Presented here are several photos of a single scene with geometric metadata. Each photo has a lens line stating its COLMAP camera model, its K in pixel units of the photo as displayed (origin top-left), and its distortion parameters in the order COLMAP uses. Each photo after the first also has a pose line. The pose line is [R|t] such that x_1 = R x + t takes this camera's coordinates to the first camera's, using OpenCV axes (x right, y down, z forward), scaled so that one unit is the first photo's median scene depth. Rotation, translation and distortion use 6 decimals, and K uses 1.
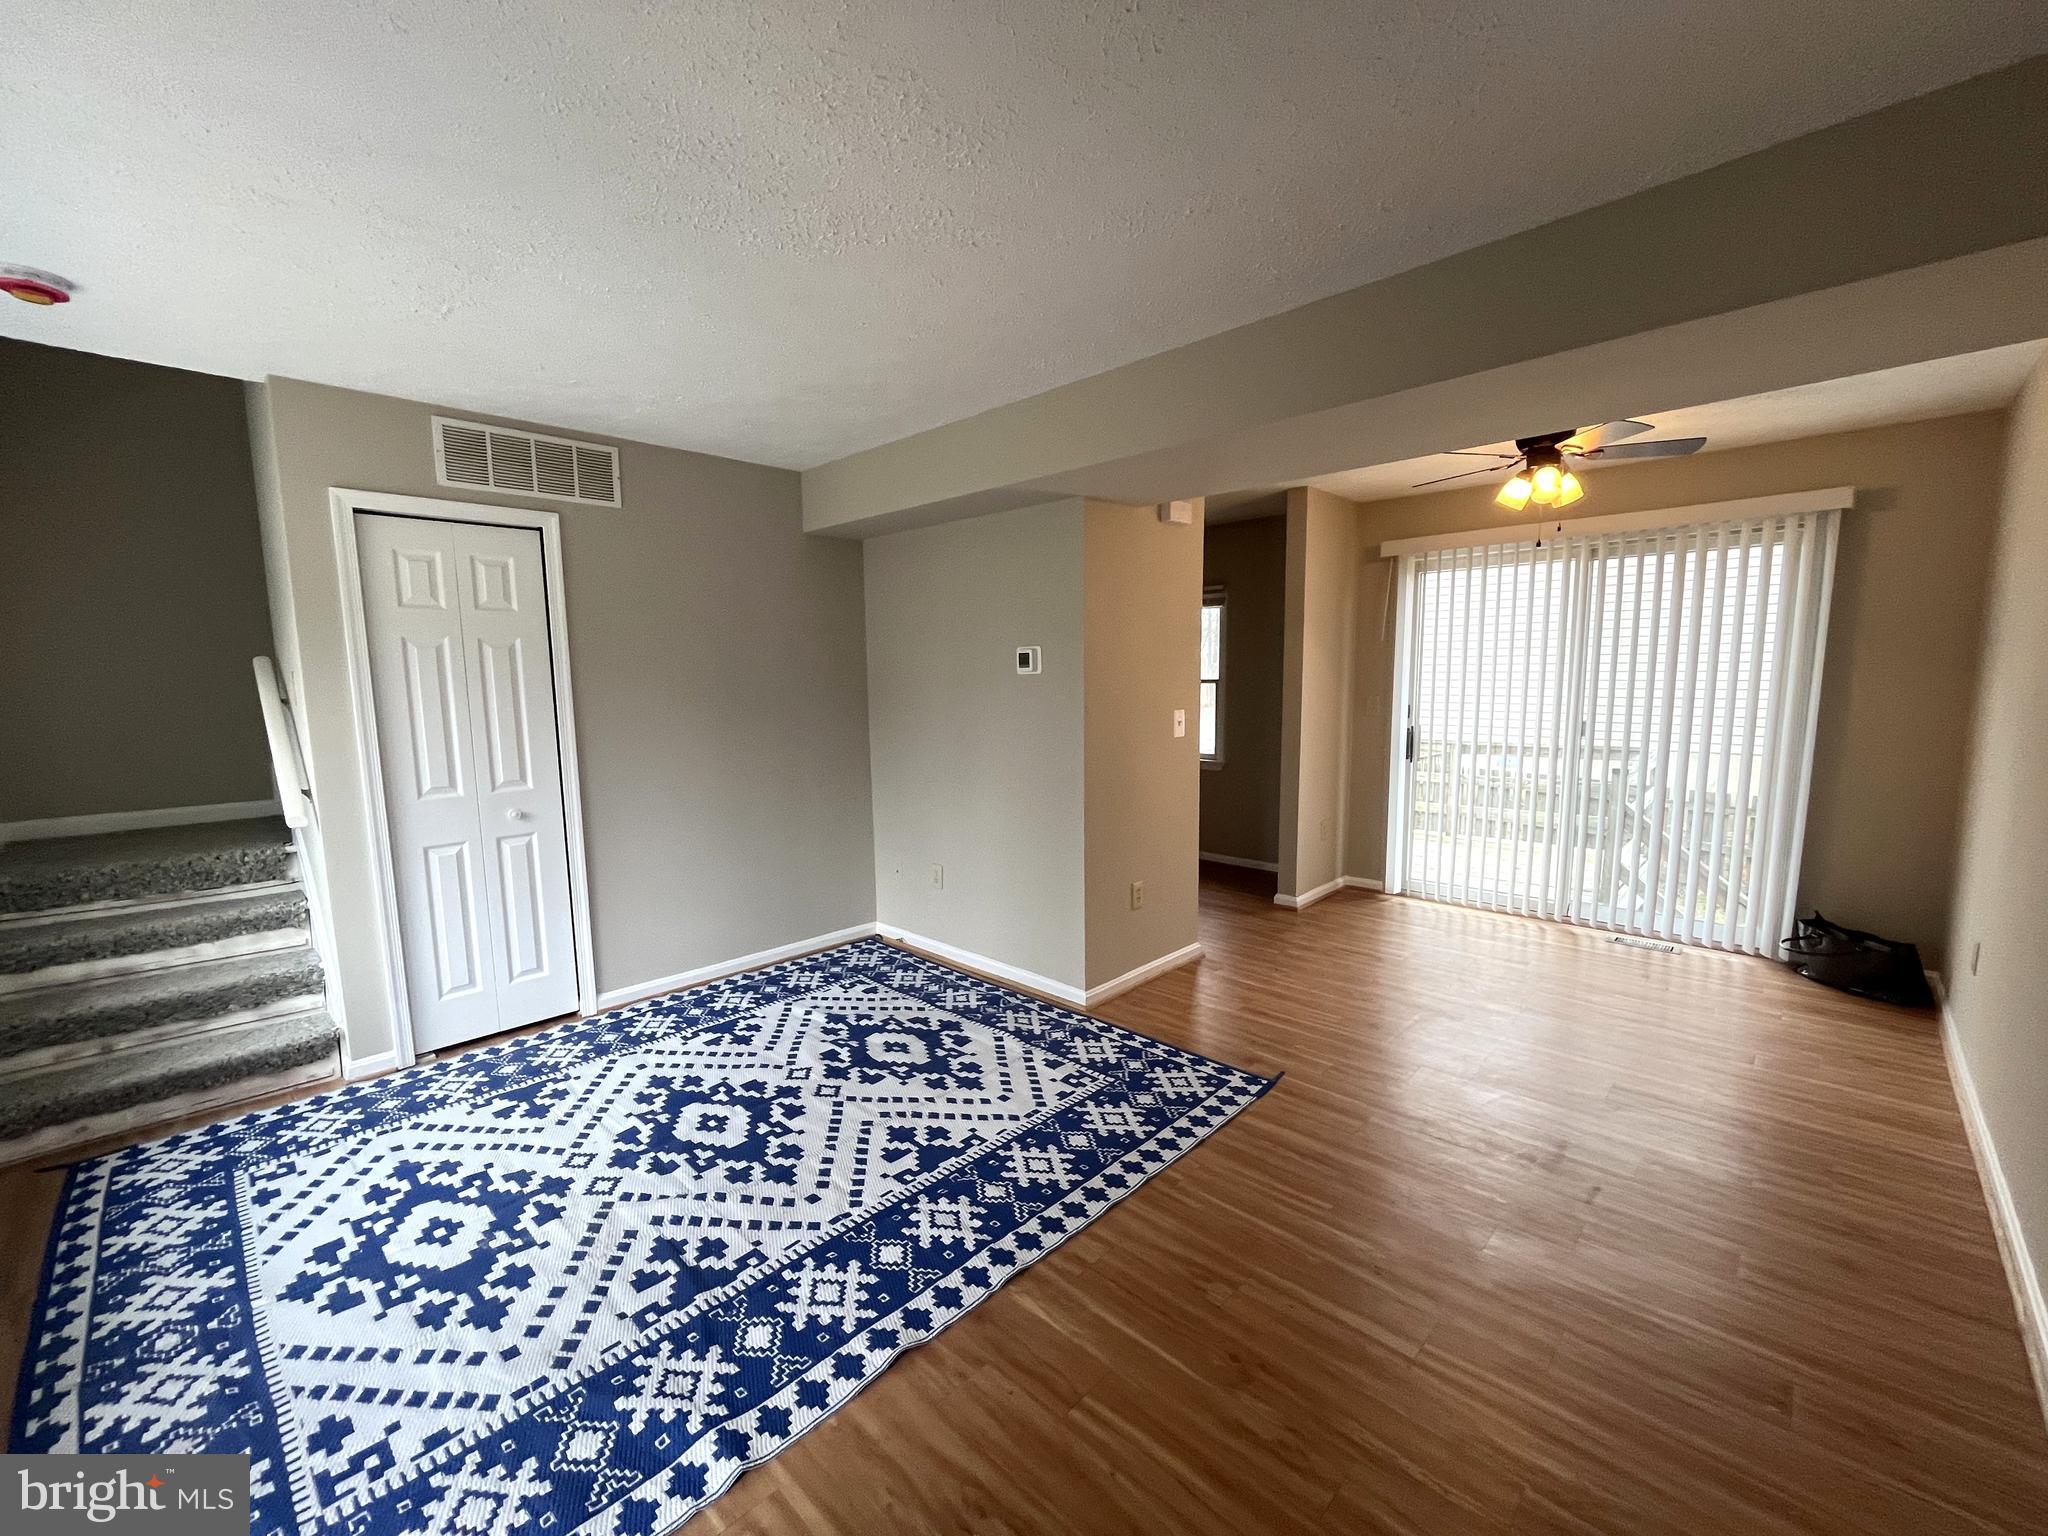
lens RADIAL K [[833.8, 0, 1017.9], [0, 833.8, 773.9], [0, 0, 1]] dist [-0.002252, 0.000034]
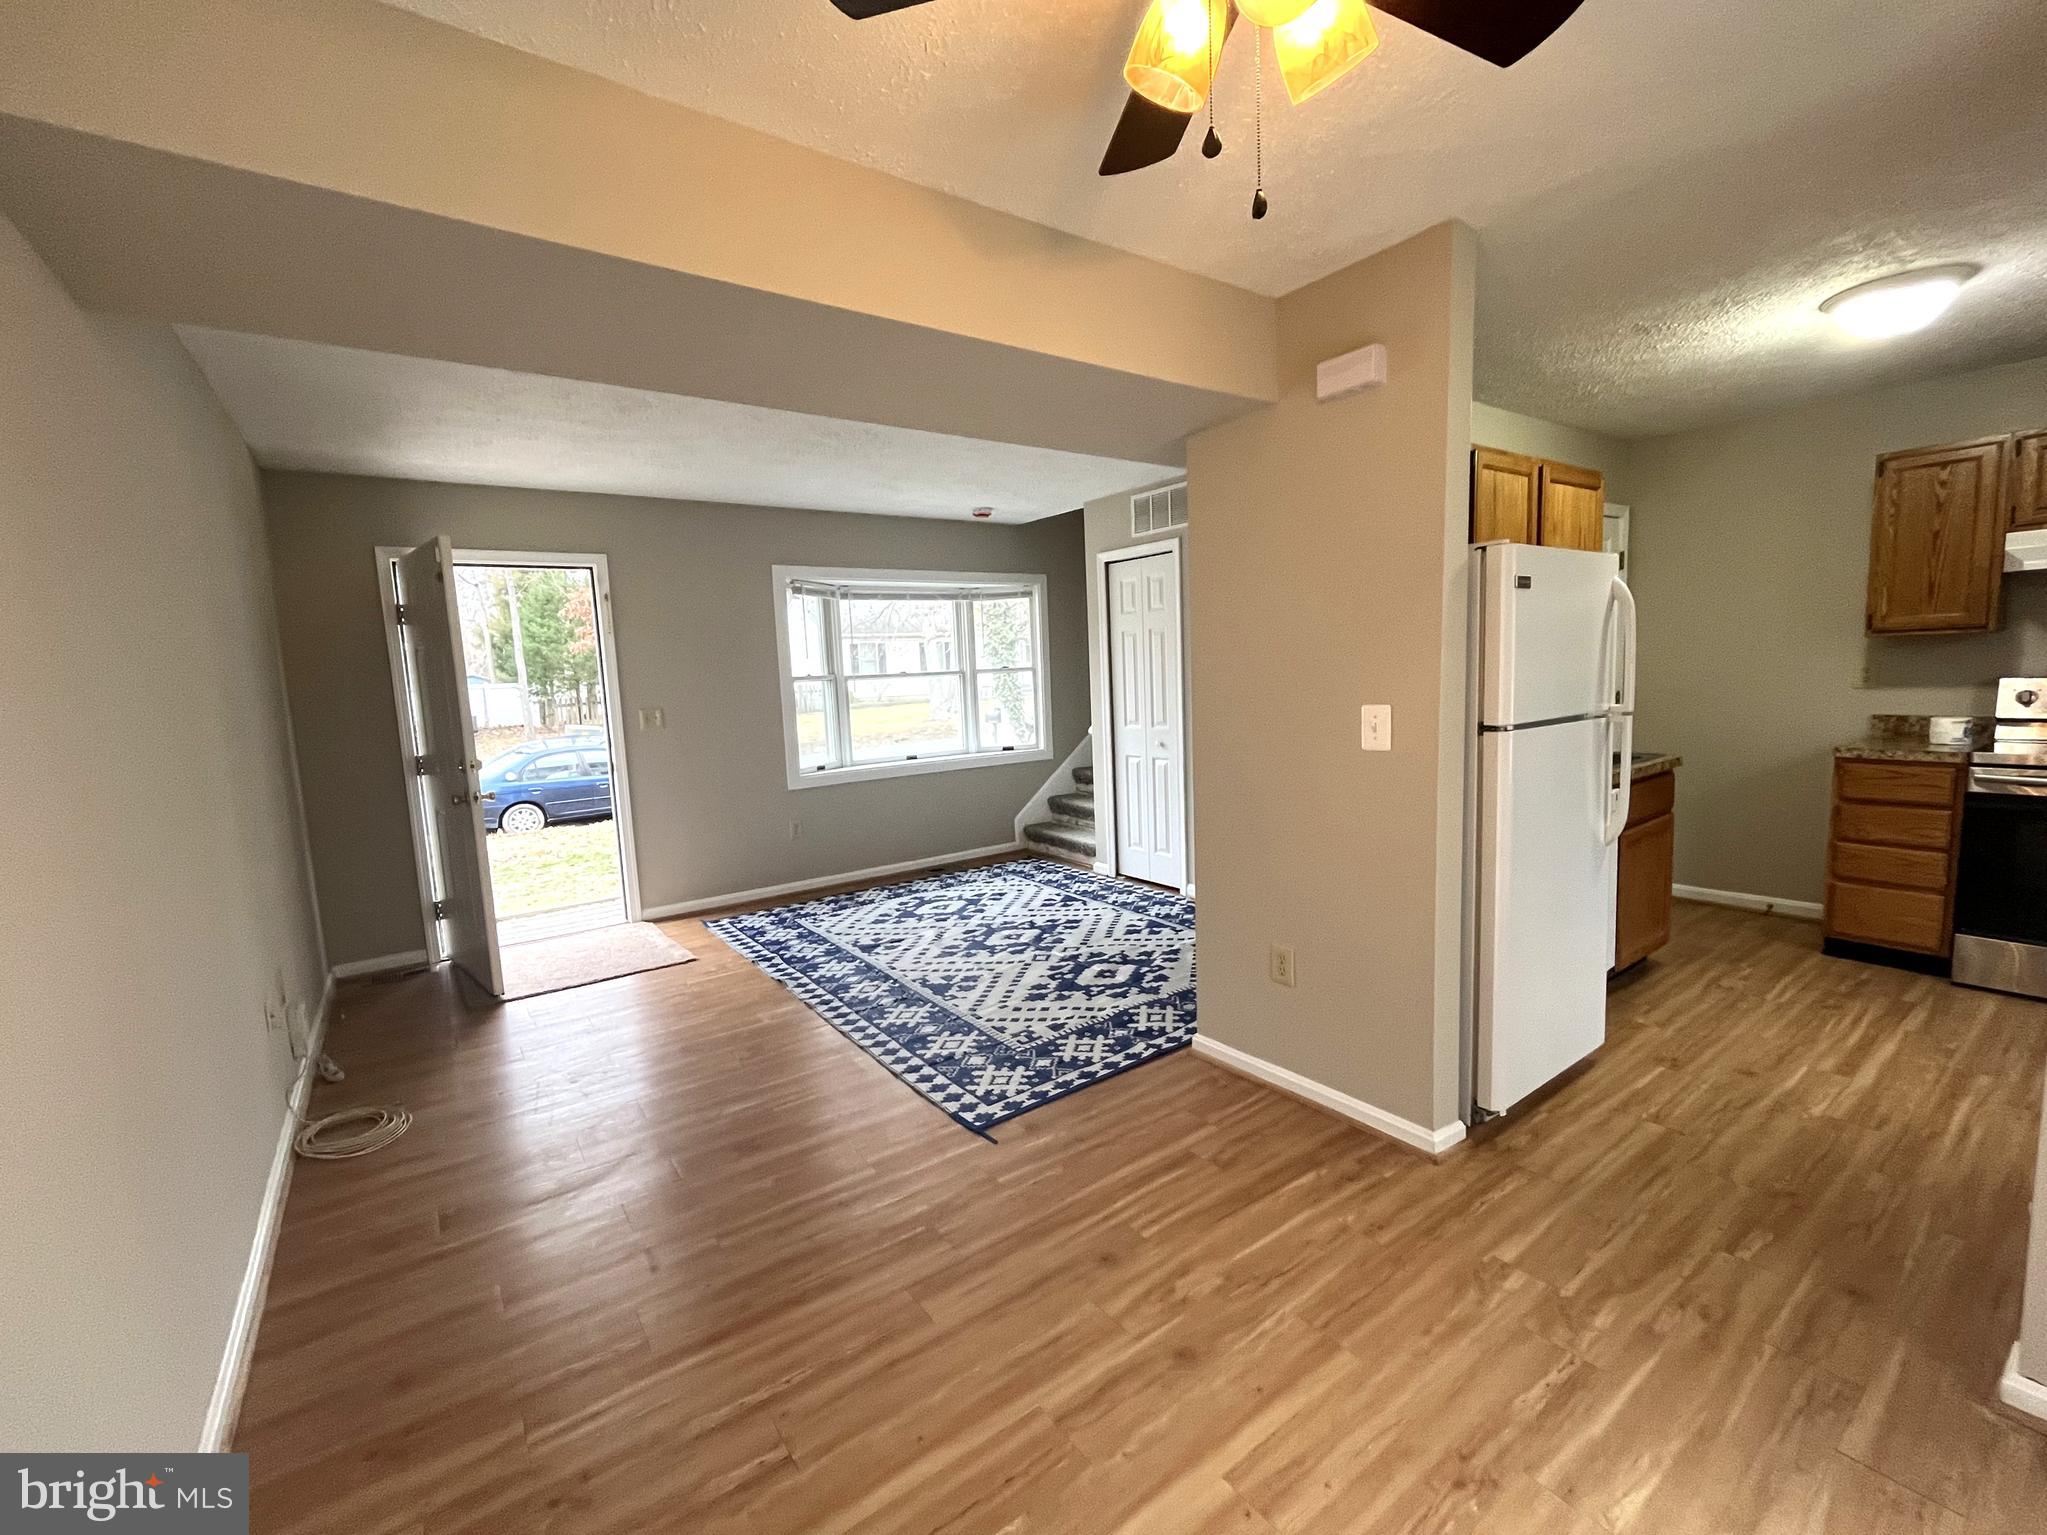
lens RADIAL K [[867.4, 0, 1018.4], [0, 867.4, 773.9], [0, 0, 1]] dist [-0.001950, -0.000080]
pose [[-0.177340, 0.138929, -0.974294, 1.167522], [-0.075558, 0.985142, 0.154228, -0.144357], [0.981245, 0.100967, -0.164208, 1.194351]]
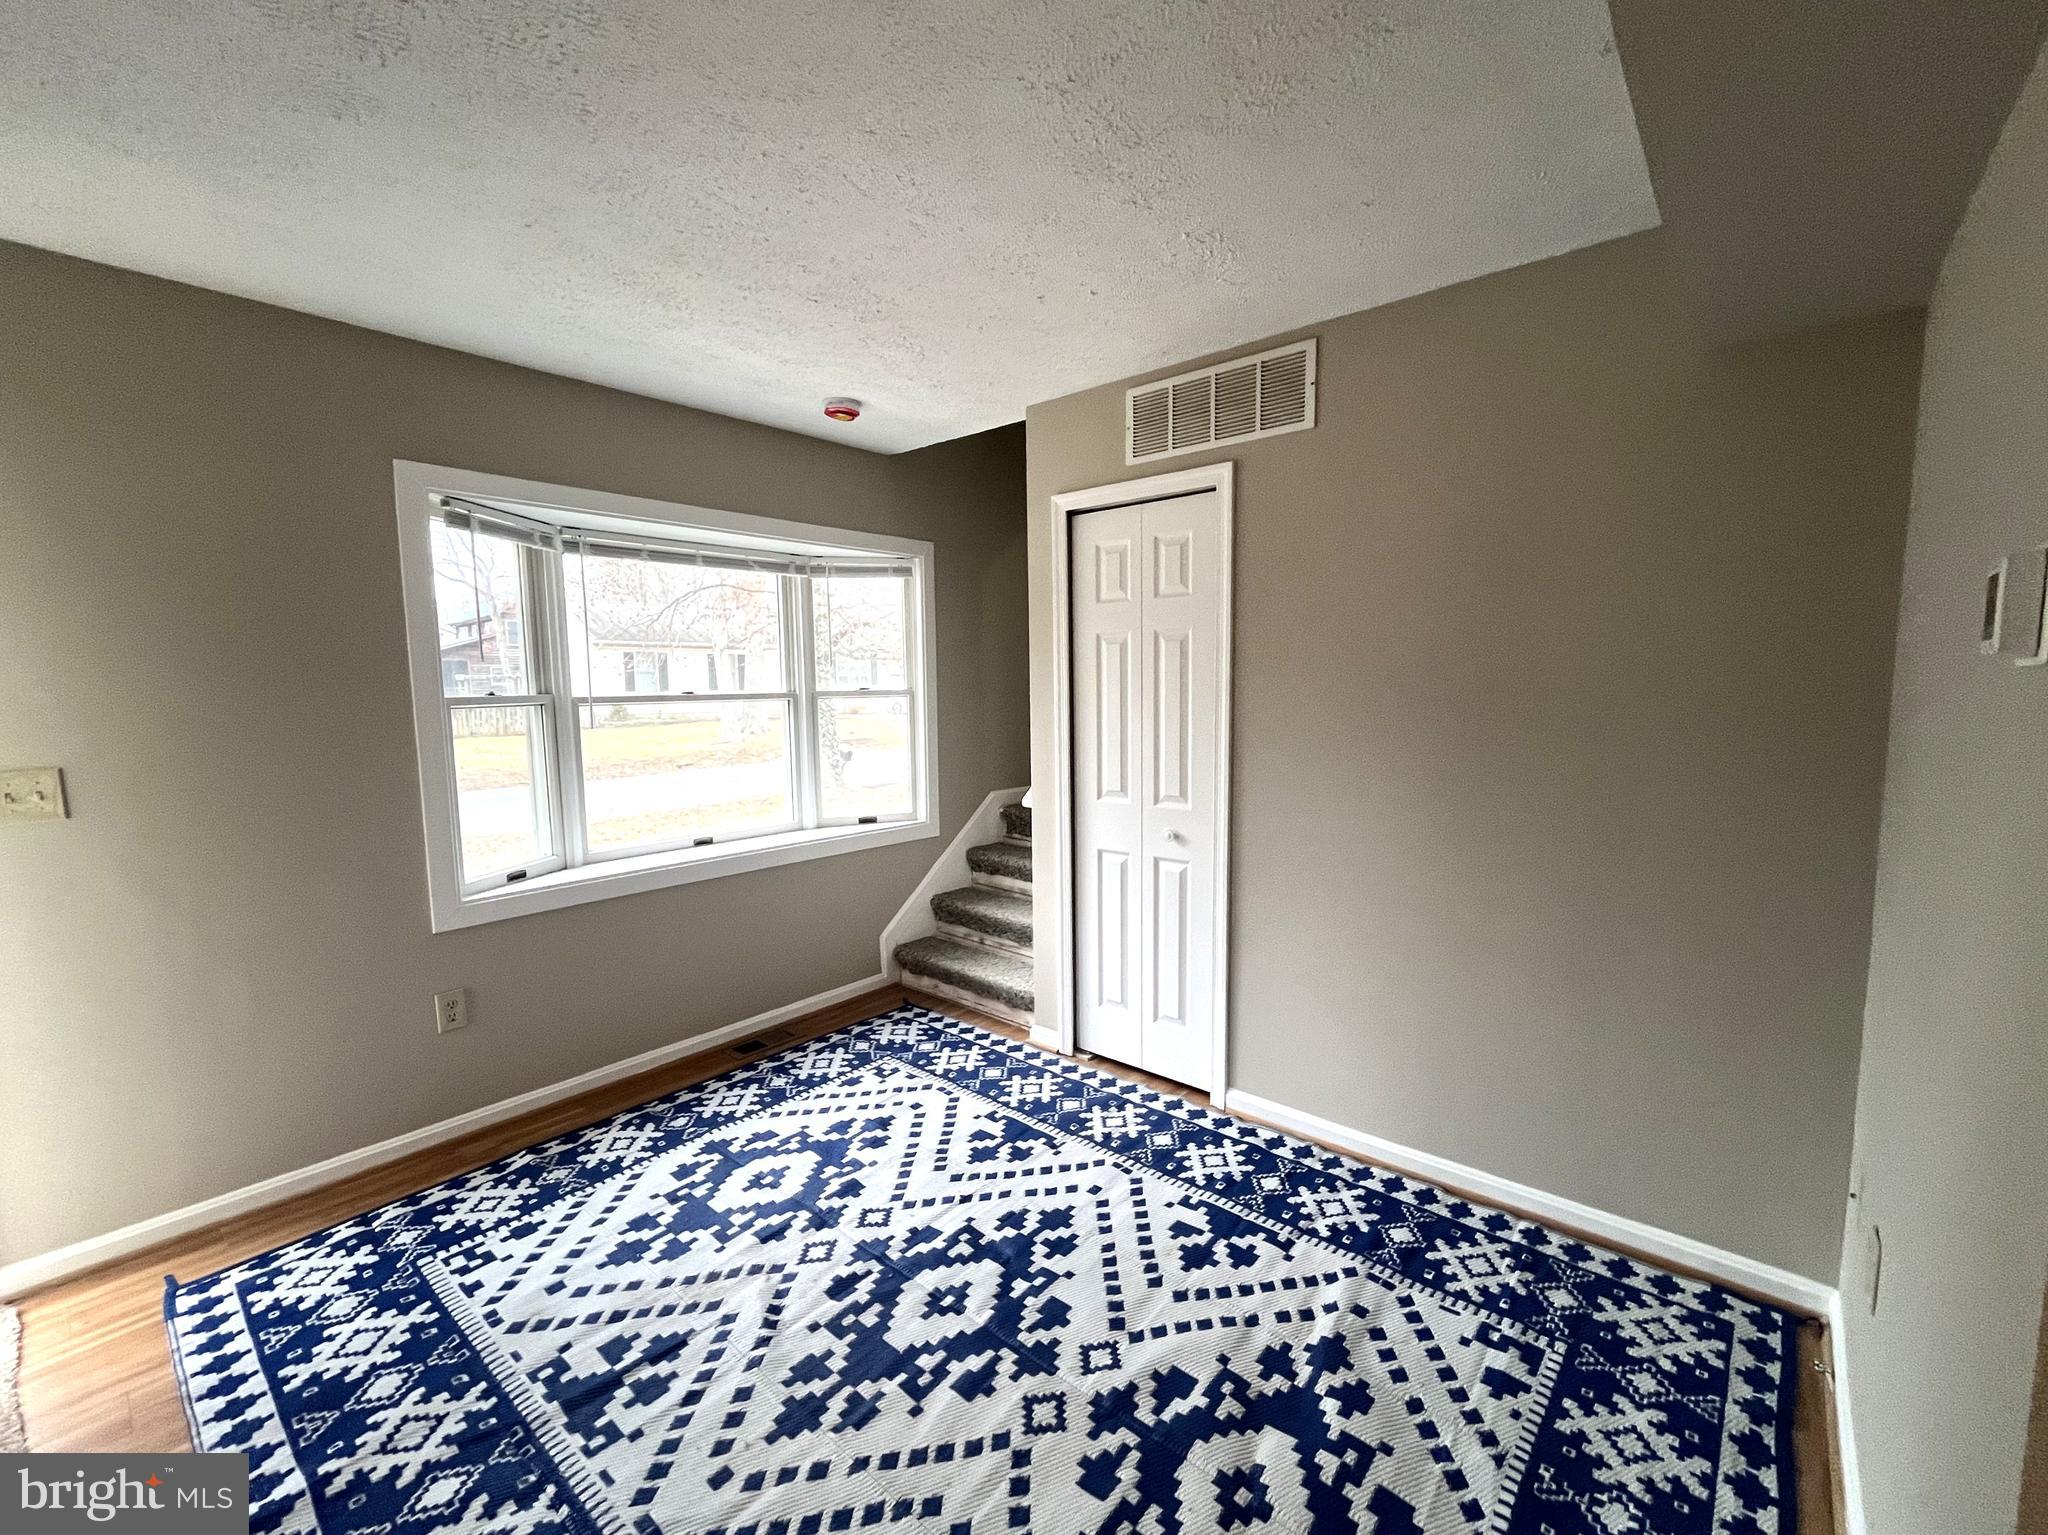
lens RADIAL K [[859.9, 0, 1019.1], [0, 859.9, 774.3], [0, 0, 1]] dist [-0.001571, -0.000253]
pose [[0.055500, 0.118056, -0.991455, 0.301097], [-0.109518, 0.987714, 0.111480, -0.111234], [0.992434, 0.102395, 0.067747, 0.919040]]
